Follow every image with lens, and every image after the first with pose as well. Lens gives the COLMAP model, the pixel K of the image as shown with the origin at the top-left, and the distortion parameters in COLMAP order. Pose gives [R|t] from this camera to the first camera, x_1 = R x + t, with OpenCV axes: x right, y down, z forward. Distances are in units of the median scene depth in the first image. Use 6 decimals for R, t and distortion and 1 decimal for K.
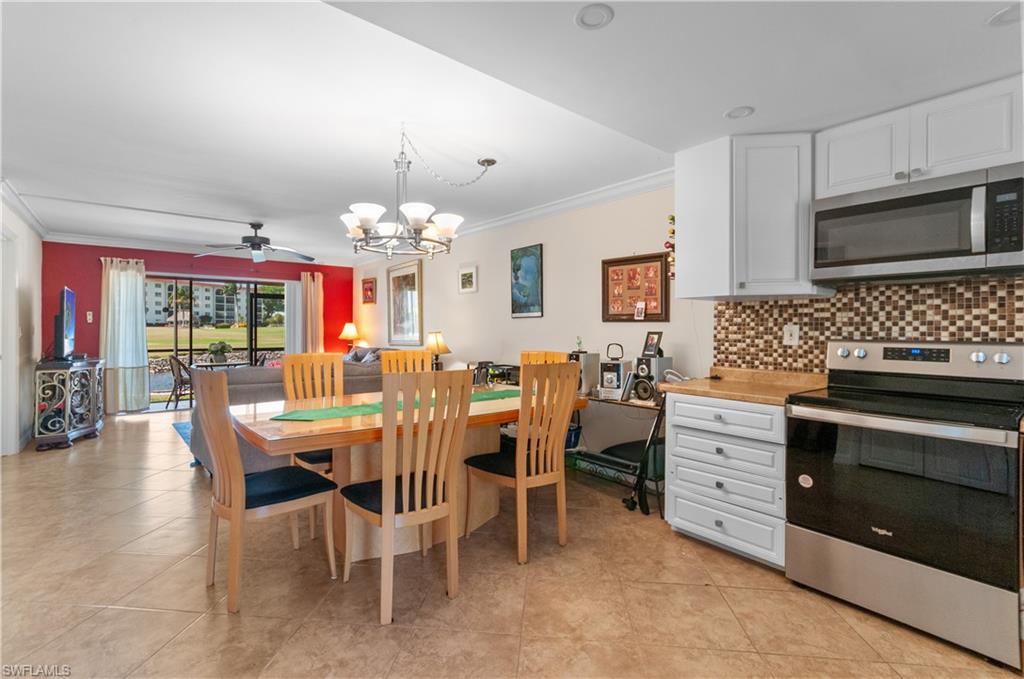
lens RADIAL K [[460.8, 0, 512.5], [0, 460.8, 324.3], [0, 0, 1]] dist [-0.000971, -0.000146]
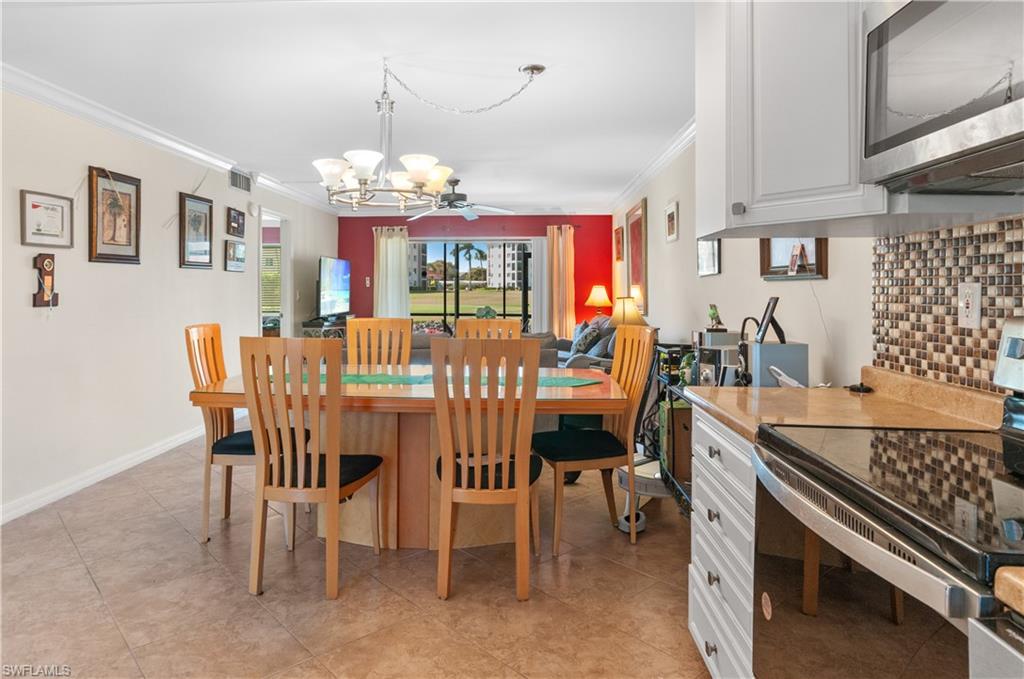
lens RADIAL K [[620.8, 0, 497.5], [0, 620.8, 285.5], [0, 0, 1]] dist [-0.003385, -0.002273]
pose [[0.735308, -0.008952, -0.677674, 0.621093], [0.007788, 0.999958, -0.004758, 0.003161], [0.677688, -0.001779, 0.735348, 0.237823]]
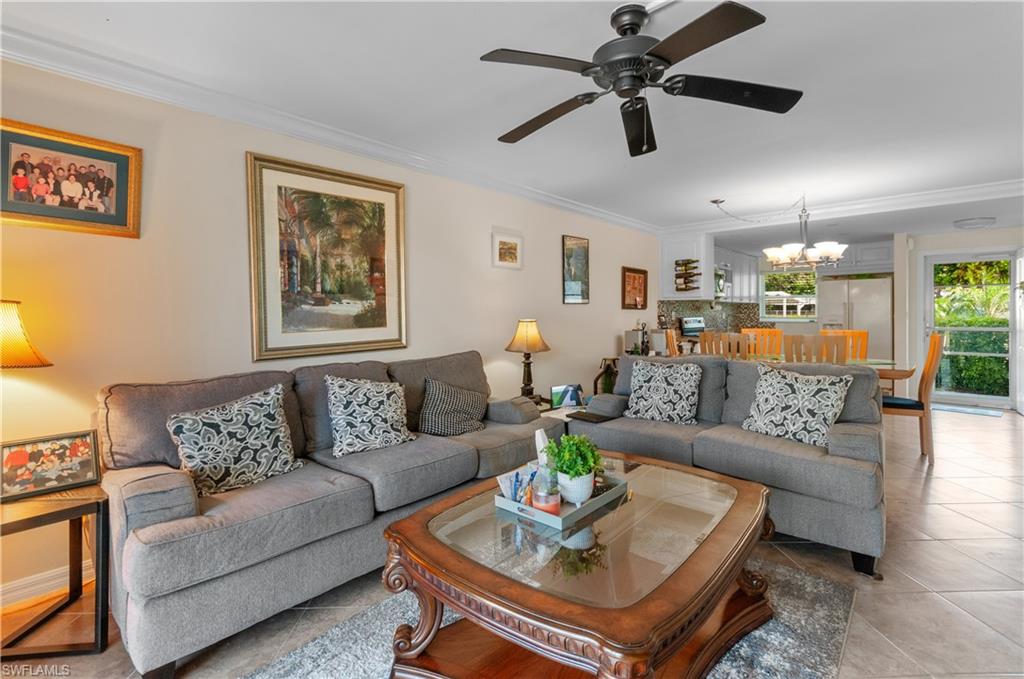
lens RADIAL K [[460.8, 0, 512.5], [0, 460.8, 324.3], [0, 0, 1]] dist [-0.000971, -0.000146]
pose [[-0.122825, -0.026162, 0.992083, -1.549478], [-0.004148, 0.999657, 0.025848, 0.008734], [-0.992420, -0.000940, -0.122891, 1.964973]]
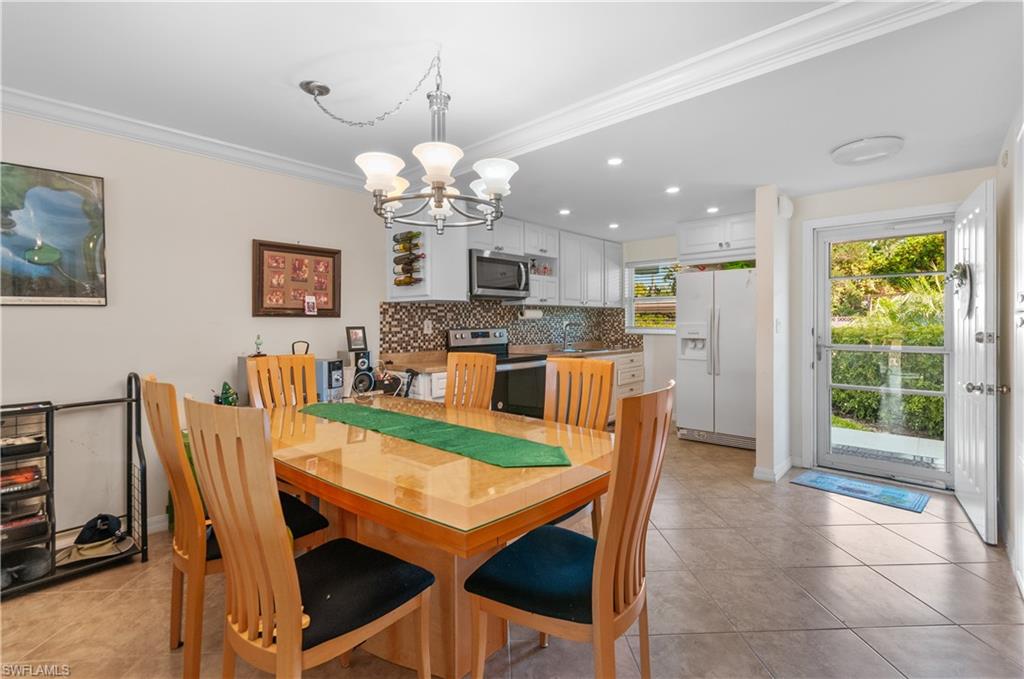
lens RADIAL K [[460.8, 0, 512.5], [0, 460.8, 324.3], [0, 0, 1]] dist [-0.000971, -0.000146]
pose [[-0.134400, -0.008099, 0.990894, -0.853602], [-0.000810, 0.999967, 0.008063, 0.002031], [-0.990927, 0.000281, -0.134402, 0.854572]]
